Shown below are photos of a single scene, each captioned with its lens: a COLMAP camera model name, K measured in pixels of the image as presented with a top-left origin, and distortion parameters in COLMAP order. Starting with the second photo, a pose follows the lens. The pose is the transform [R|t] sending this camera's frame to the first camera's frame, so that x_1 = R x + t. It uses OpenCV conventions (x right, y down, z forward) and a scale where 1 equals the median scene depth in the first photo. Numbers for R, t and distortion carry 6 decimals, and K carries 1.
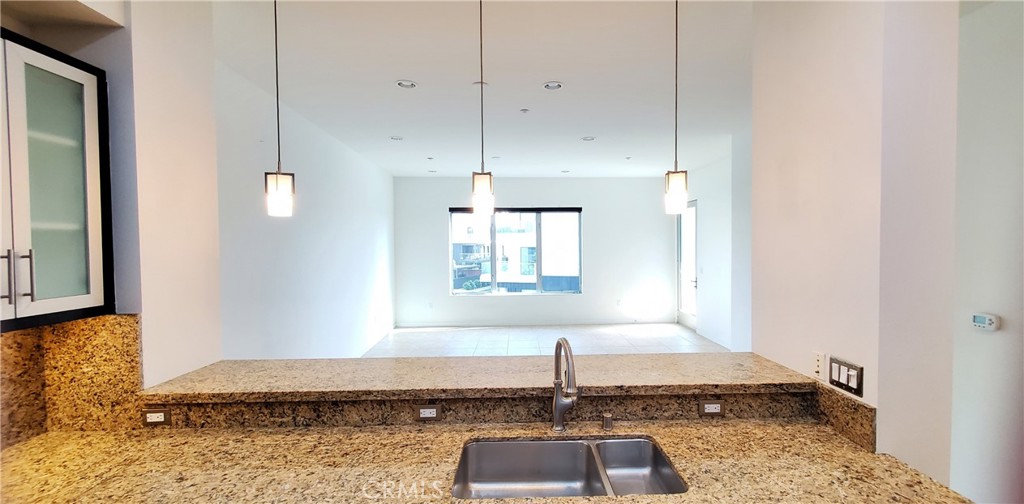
lens RADIAL K [[418.8, 0, 515.6], [0, 418.8, 251.8], [0, 0, 1]] dist [0.002394, -0.000222]
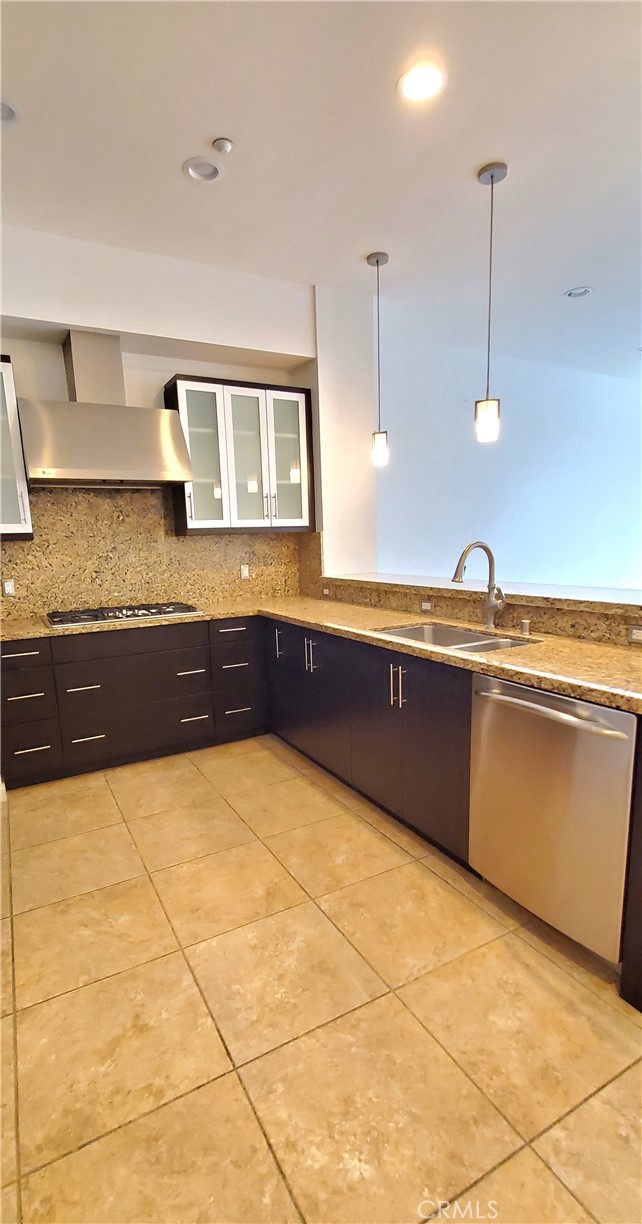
lens RADIAL K [[573.5, 0, 324.5], [0, 573.5, 613.8], [0, 0, 1]] dist [0.004646, 0.000161]
pose [[0.456481, 0.108407, -0.883104, 1.205828], [0.017795, 0.991239, 0.130879, 0.172552], [0.889555, -0.075459, 0.450553, -0.073960]]
